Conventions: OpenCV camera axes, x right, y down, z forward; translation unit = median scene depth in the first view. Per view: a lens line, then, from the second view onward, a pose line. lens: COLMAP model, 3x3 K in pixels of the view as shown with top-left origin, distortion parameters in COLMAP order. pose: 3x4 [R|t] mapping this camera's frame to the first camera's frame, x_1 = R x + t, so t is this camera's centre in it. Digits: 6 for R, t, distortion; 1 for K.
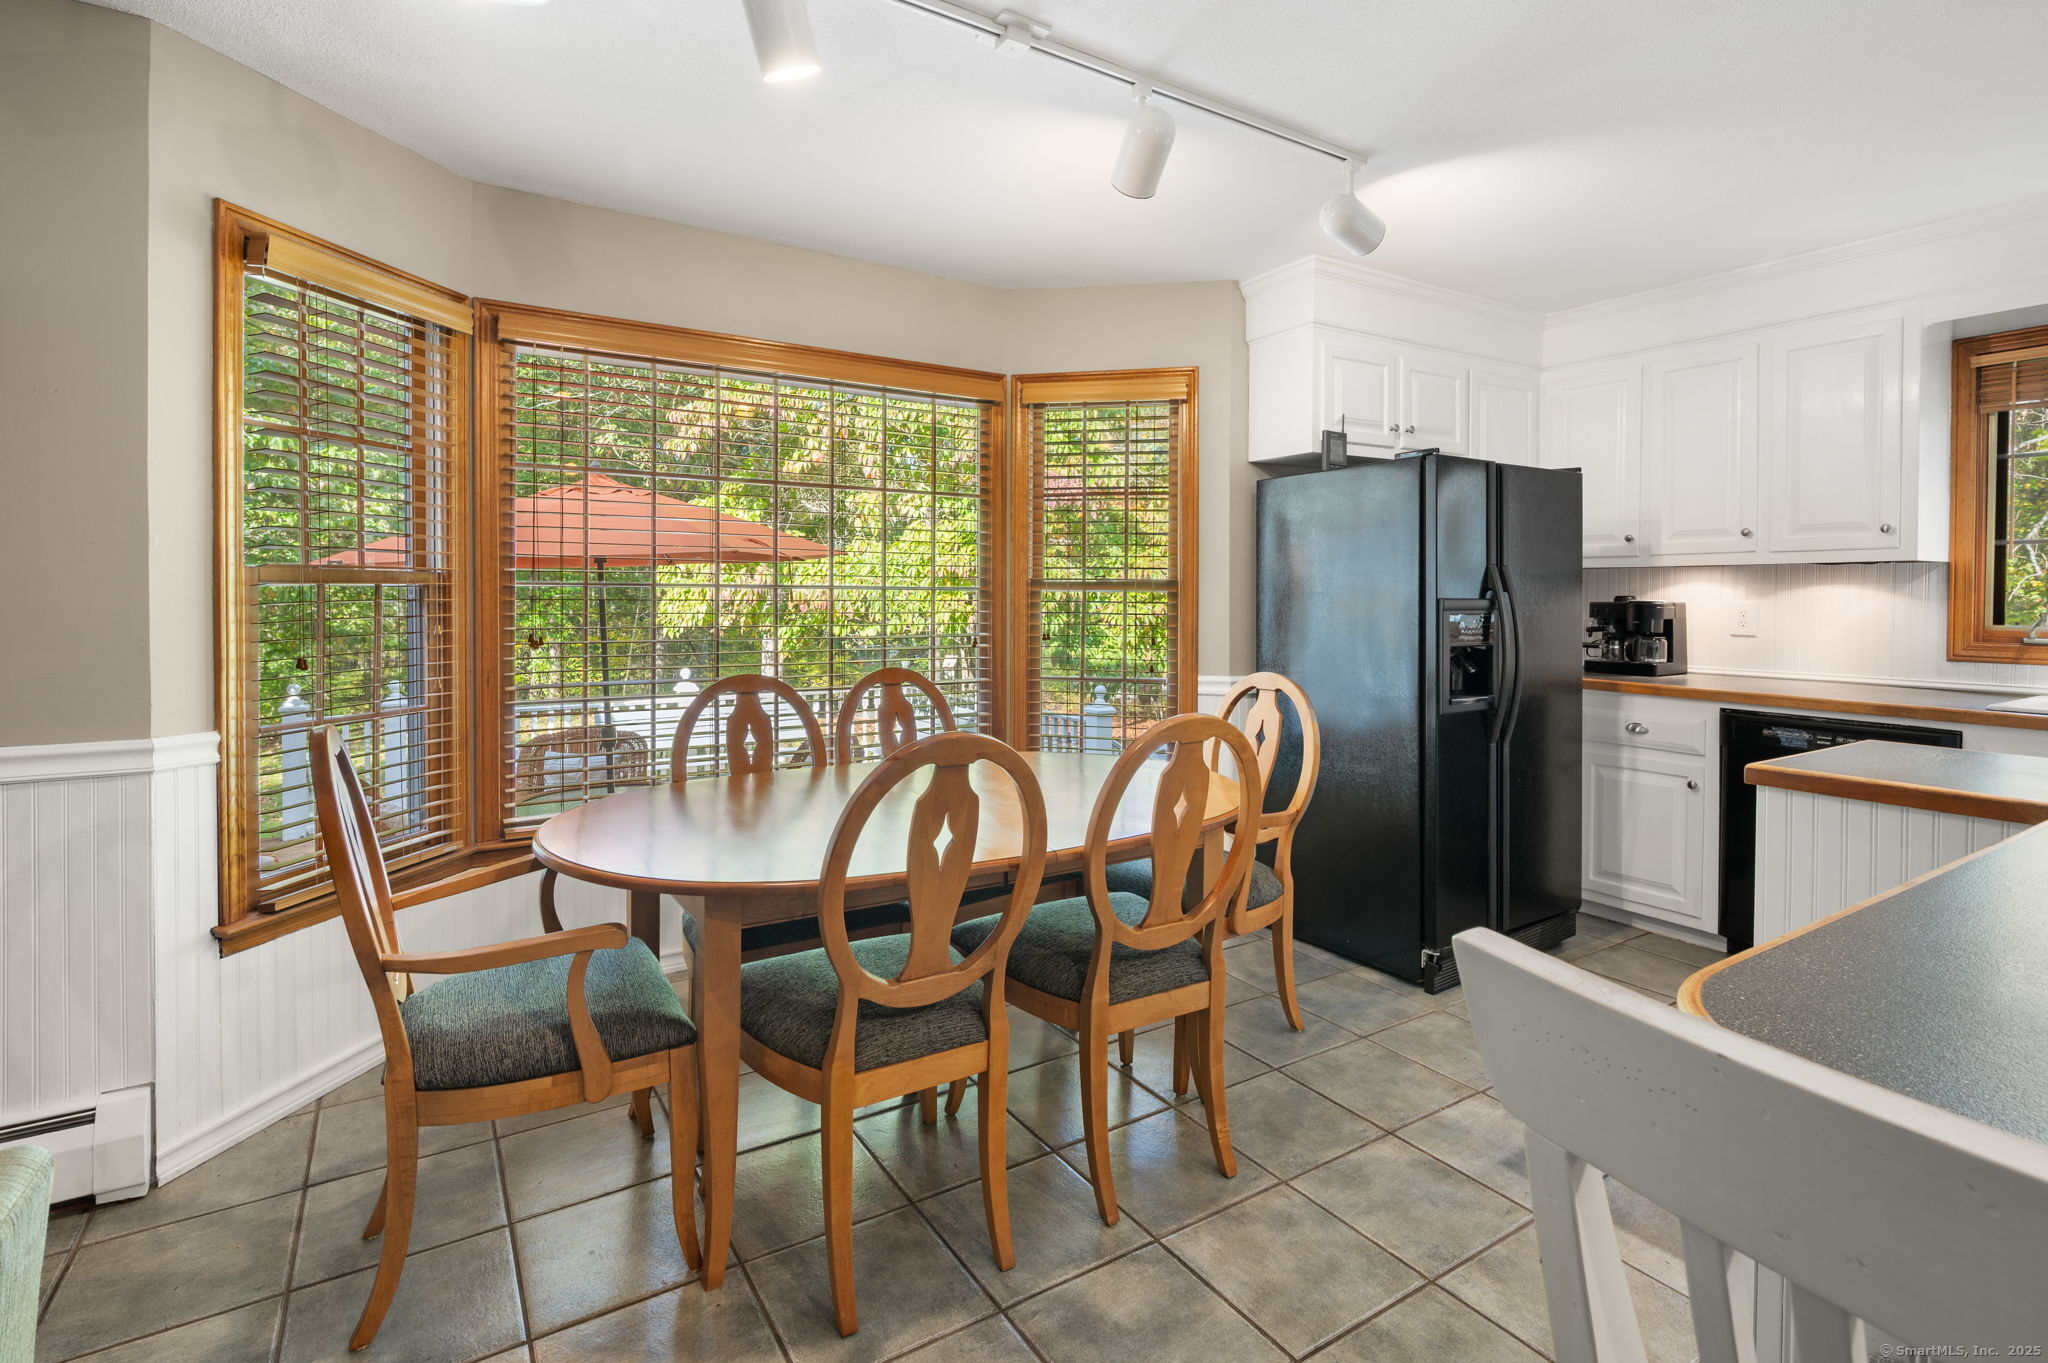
lens RADIAL K [[973.3, 0, 1065.9], [0, 973.3, 617.0], [0, 0, 1]] dist [0.004935, -0.002500]
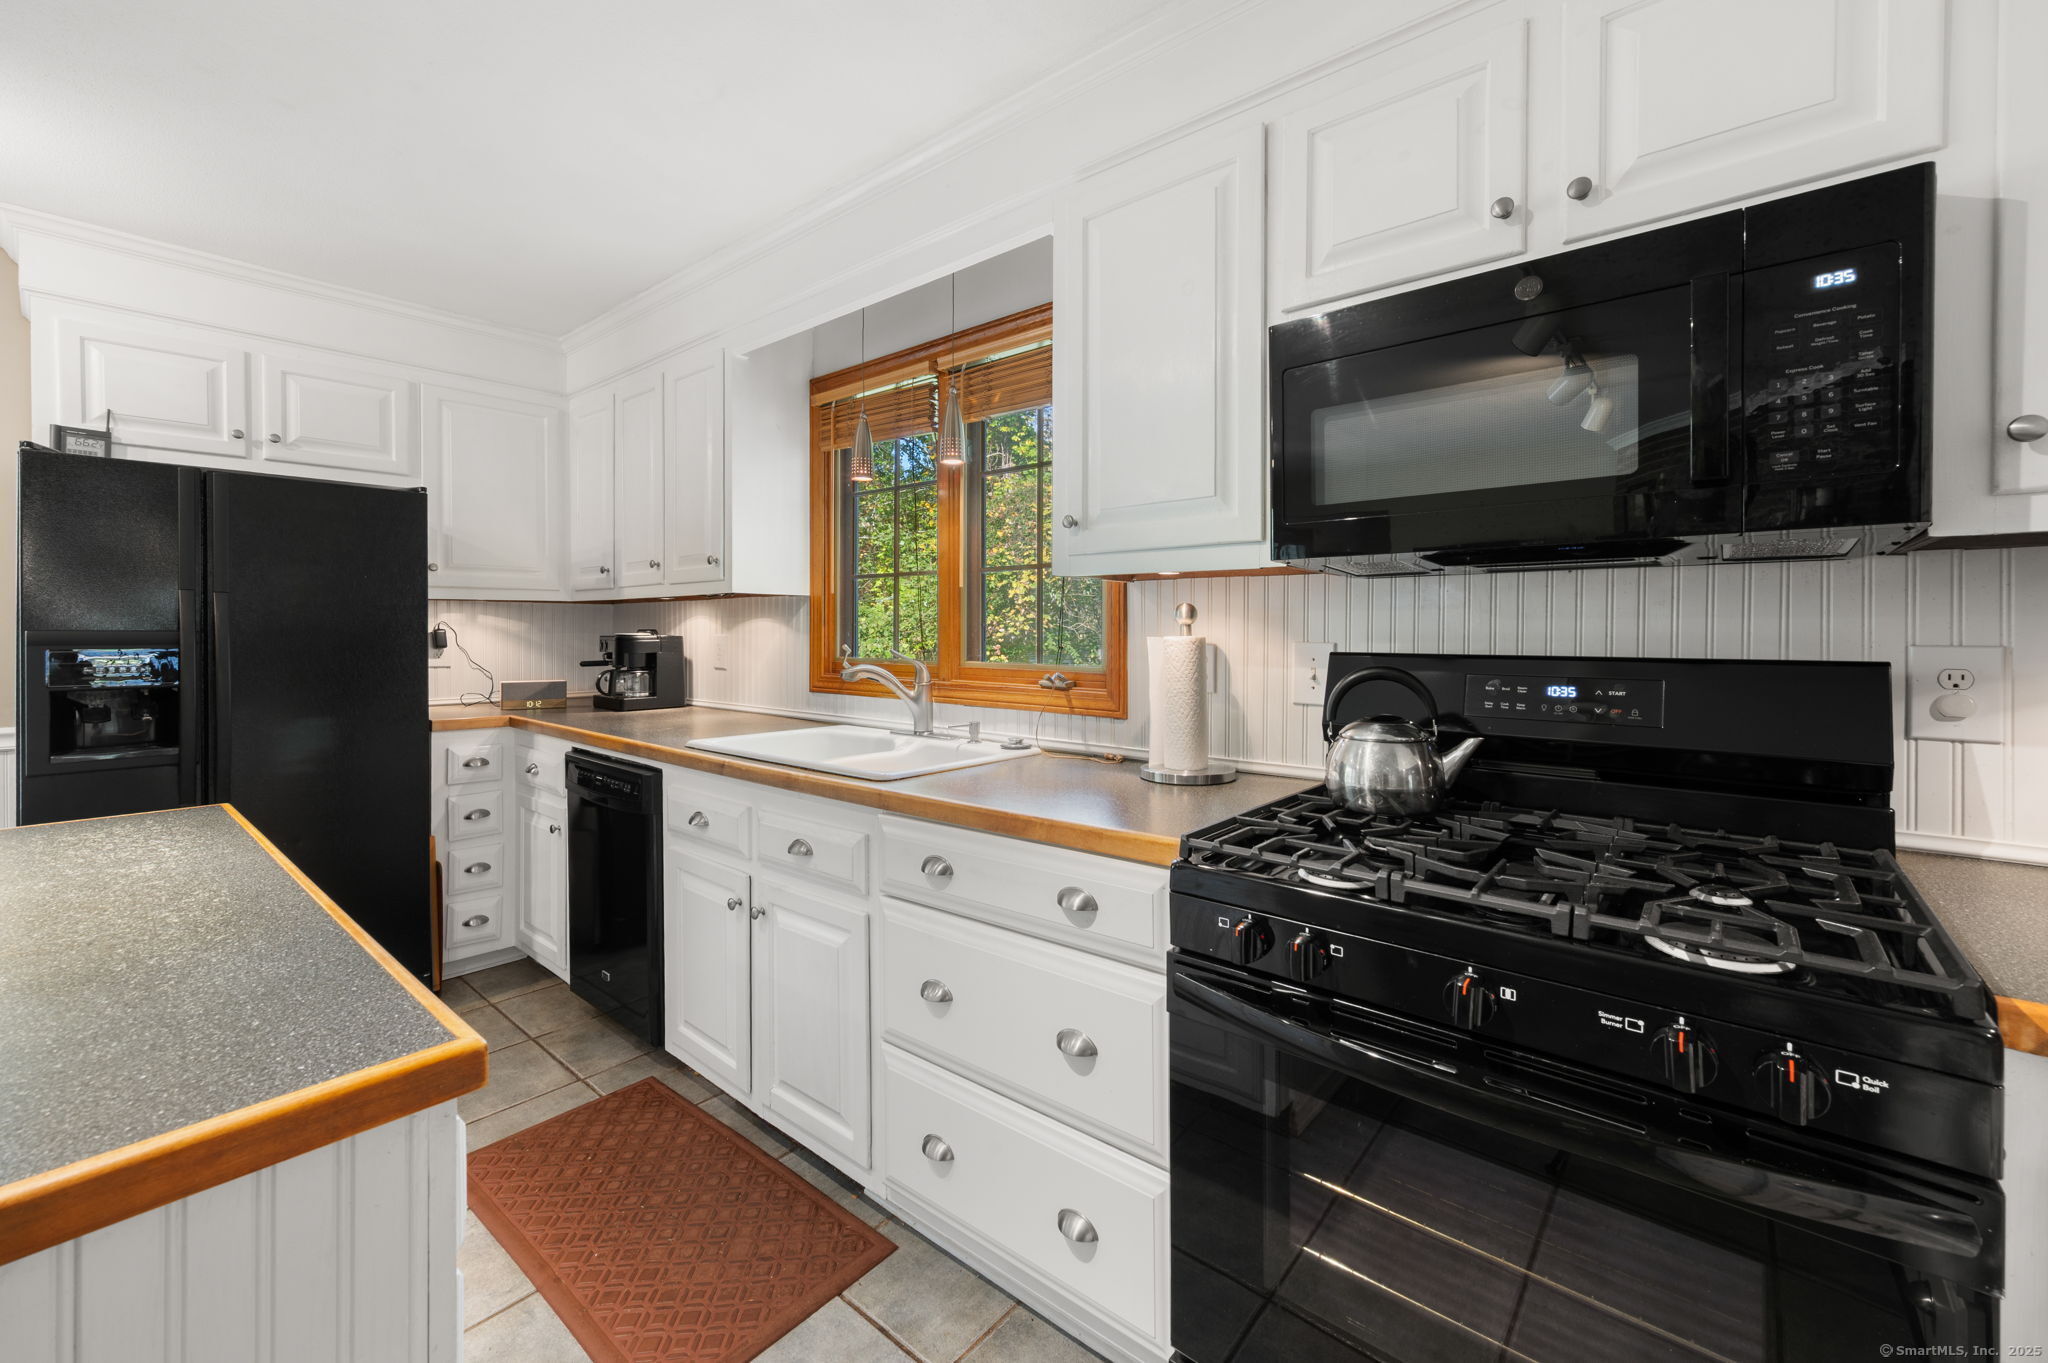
lens RADIAL K [[831.6, 0, 1017.1], [0, 831.6, 637.4], [0, 0, 1]] dist [-0.001196, 0.001617]
pose [[0.966323, -0.000192, 0.257330, 1.019728], [0.003538, 0.999915, -0.012539, -0.000022], [-0.257306, 0.013027, 0.966242, 0.118045]]
